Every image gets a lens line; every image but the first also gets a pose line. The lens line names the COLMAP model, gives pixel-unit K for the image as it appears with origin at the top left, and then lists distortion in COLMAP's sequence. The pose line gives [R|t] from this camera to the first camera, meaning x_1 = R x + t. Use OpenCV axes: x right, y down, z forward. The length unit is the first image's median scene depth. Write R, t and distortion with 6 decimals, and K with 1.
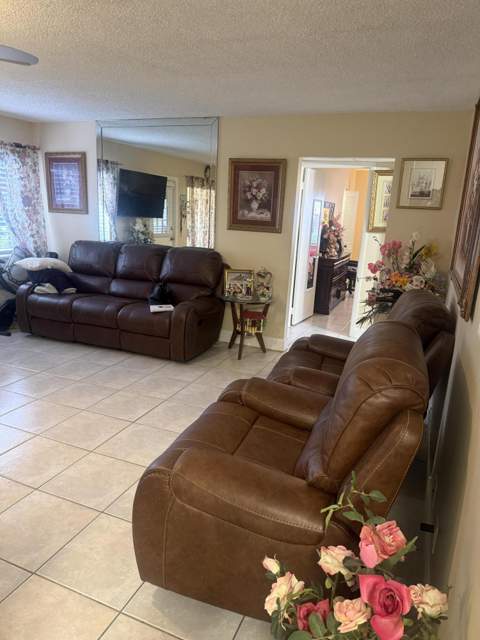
lens RADIAL K [[449.9, 0, 238.5], [0, 449.9, 324.2], [0, 0, 1]] dist [0.147639, -0.237614]
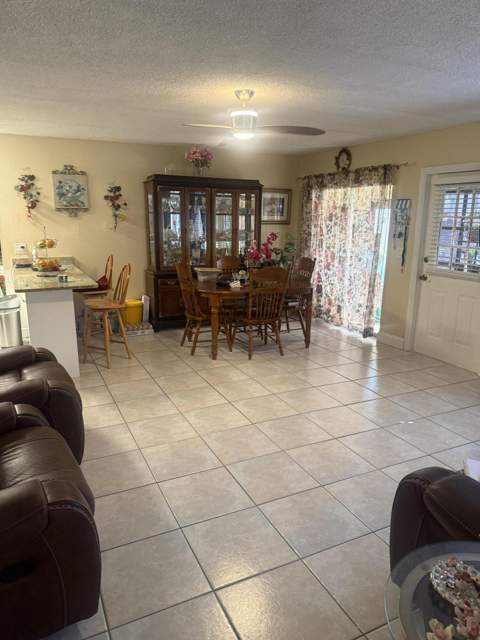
lens RADIAL K [[443.3, 0, 236.1], [0, 443.3, 319.9], [0, 0, 1]] dist [0.134597, -0.268278]
pose [[-0.663558, 0.117149, -0.738896, 0.253468], [-0.223733, 0.911389, 0.345418, -0.242769], [0.713887, 0.394521, -0.578549, 0.960995]]
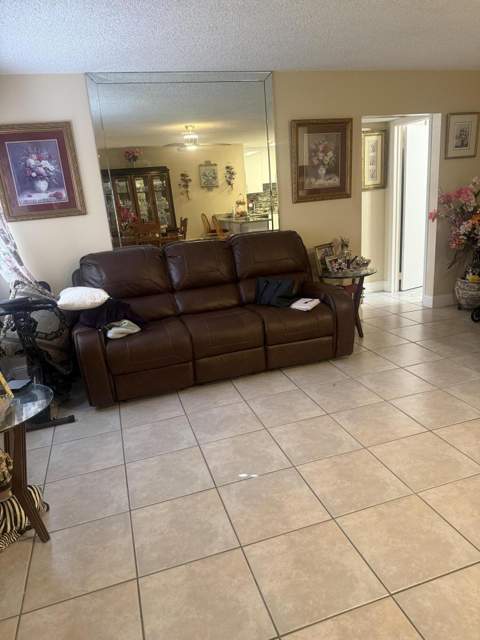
lens RADIAL K [[460.3, 0, 243.7], [0, 460.3, 322.9], [0, 0, 1]] dist [0.082999, -0.123242]
pose [[0.752444, -0.281681, 0.595385, -0.719655], [0.270262, 0.956377, 0.110913, -0.118500], [-0.600655, 0.077454, 0.795748, 0.383749]]
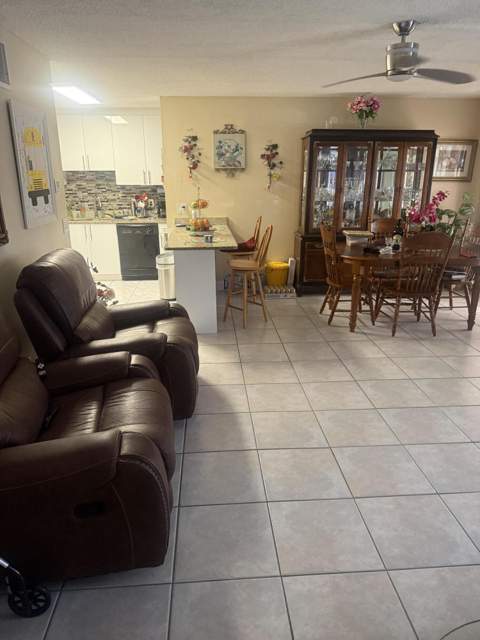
lens RADIAL K [[443.3, 0, 236.1], [0, 443.3, 319.9], [0, 0, 1]] dist [0.134597, -0.268278]
pose [[-0.894658, 0.096391, -0.436229, 0.178243], [-0.147037, 0.858514, 0.491258, -0.250012], [0.421861, 0.503650, -0.753903, 0.973042]]
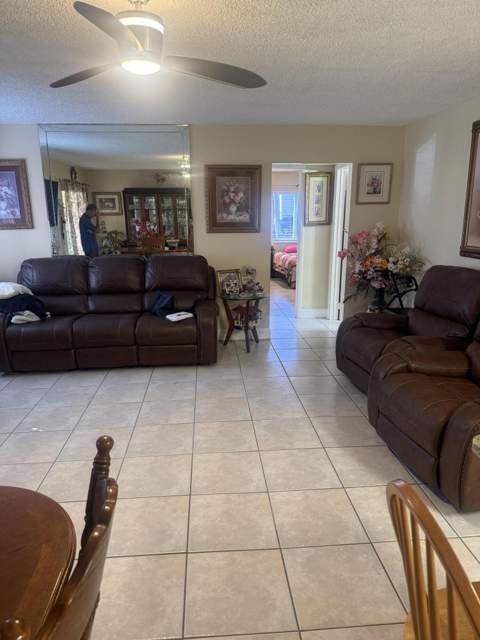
lens RADIAL K [[449.9, 0, 238.5], [0, 449.9, 324.2], [0, 0, 1]] dist [0.147639, -0.237614]
pose [[0.889556, -0.166519, 0.425396, -0.455202], [0.162595, 0.985629, 0.045814, -0.040100], [-0.426912, 0.028413, 0.903847, 0.036865]]
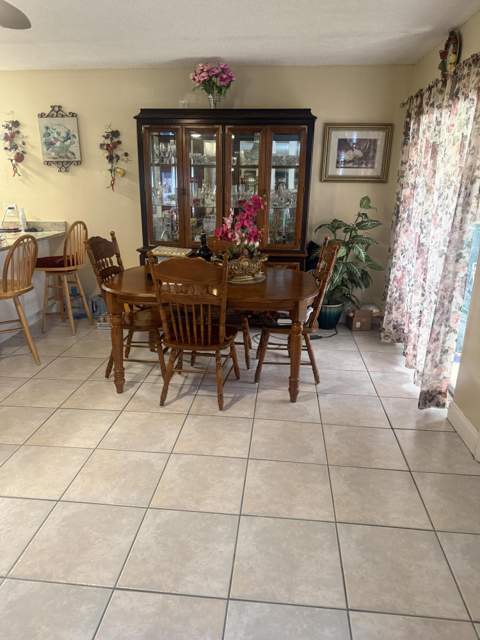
lens RADIAL K [[448.8, 0, 240.0], [0, 448.8, 323.1], [0, 0, 1]] dist [-0.001264, -0.001829]
pose [[-0.952526, 0.044170, -0.301235, -0.438216], [-0.123869, 0.847606, 0.515966, -0.251638], [0.278119, 0.528785, -0.801895, 0.902325]]
